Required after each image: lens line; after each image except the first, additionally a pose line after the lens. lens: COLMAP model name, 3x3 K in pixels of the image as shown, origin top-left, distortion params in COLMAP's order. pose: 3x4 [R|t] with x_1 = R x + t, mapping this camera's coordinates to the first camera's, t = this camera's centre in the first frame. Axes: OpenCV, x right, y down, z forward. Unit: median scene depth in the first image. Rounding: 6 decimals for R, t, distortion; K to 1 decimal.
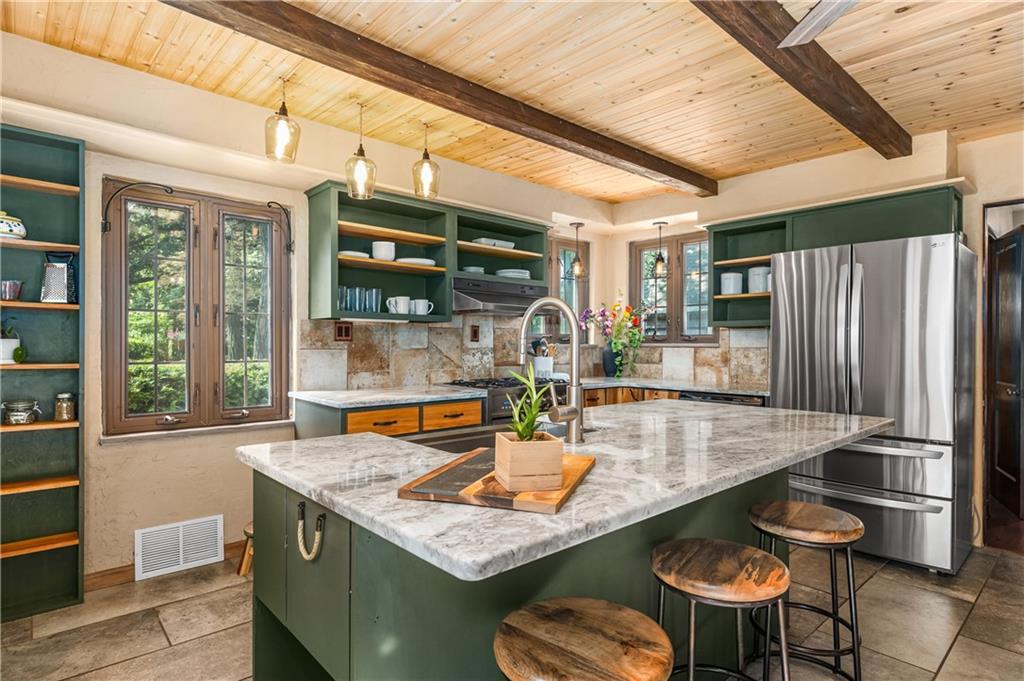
lens RADIAL K [[533.1, 0, 510.4], [0, 533.1, 345.7], [0, 0, 1]] dist [-0.002015, -0.001086]
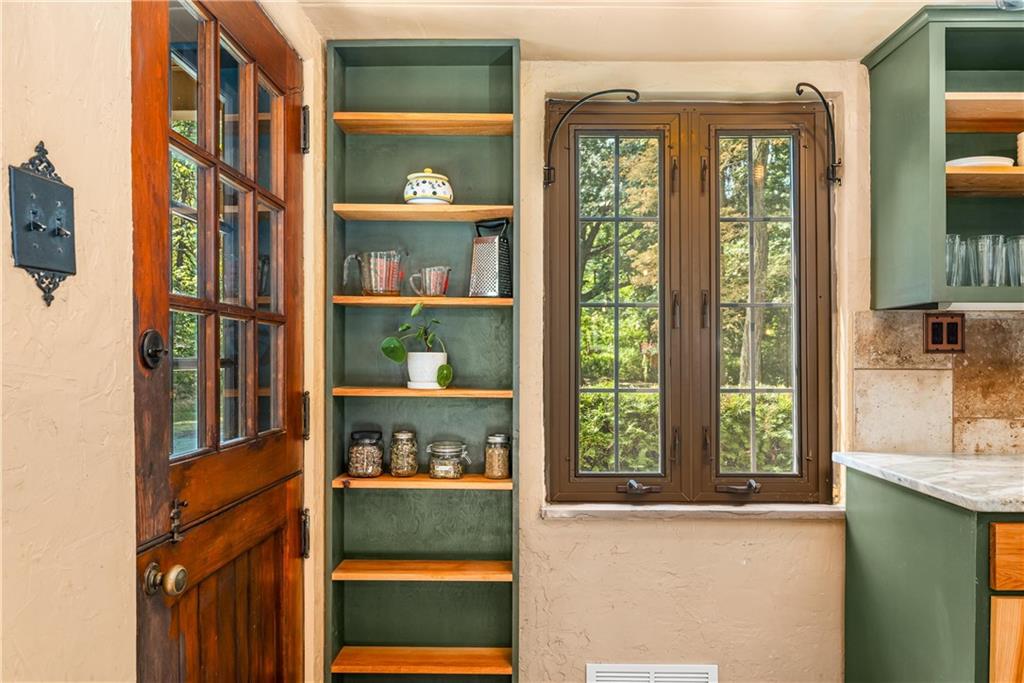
lens RADIAL K [[734.0, 0, 511.4], [0, 734.0, 351.3], [0, 0, 1]] dist [-0.000398, 0.001640]
pose [[0.733485, -0.008550, -0.679652, -0.156832], [-0.000835, 0.999909, -0.013480, -0.000910], [0.679705, 0.010455, 0.733411, 0.259370]]
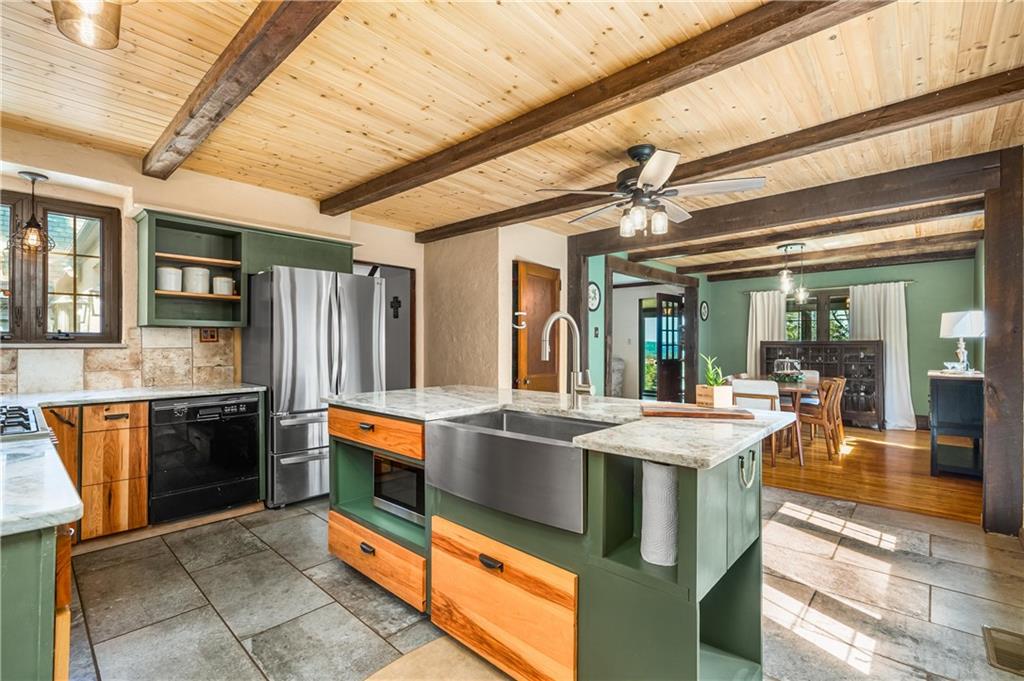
lens RADIAL K [[459.2, 0, 512.7], [0, 459.2, 341.9], [0, 0, 1]] dist [-0.003085, -0.000412]
pose [[-0.089770, 0.002590, 0.995959, -0.549879], [0.003346, 0.999992, -0.002299, -0.004128], [-0.995957, 0.003126, -0.089778, 0.600297]]
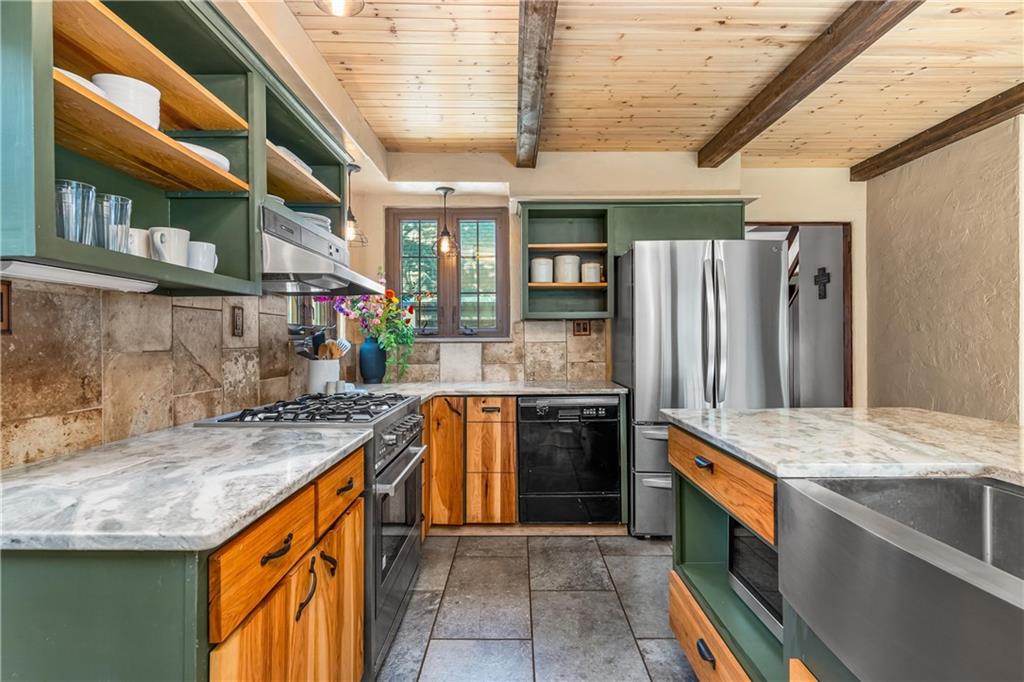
lens RADIAL K [[533.1, 0, 513.0], [0, 533.1, 340.3], [0, 0, 1]] dist [-0.002015, -0.001086]
pose [[0.673782, -0.007810, 0.738888, -0.354658], [0.009769, 0.999951, 0.001662, -0.001910], [-0.738865, 0.006098, 0.673826, 0.547023]]
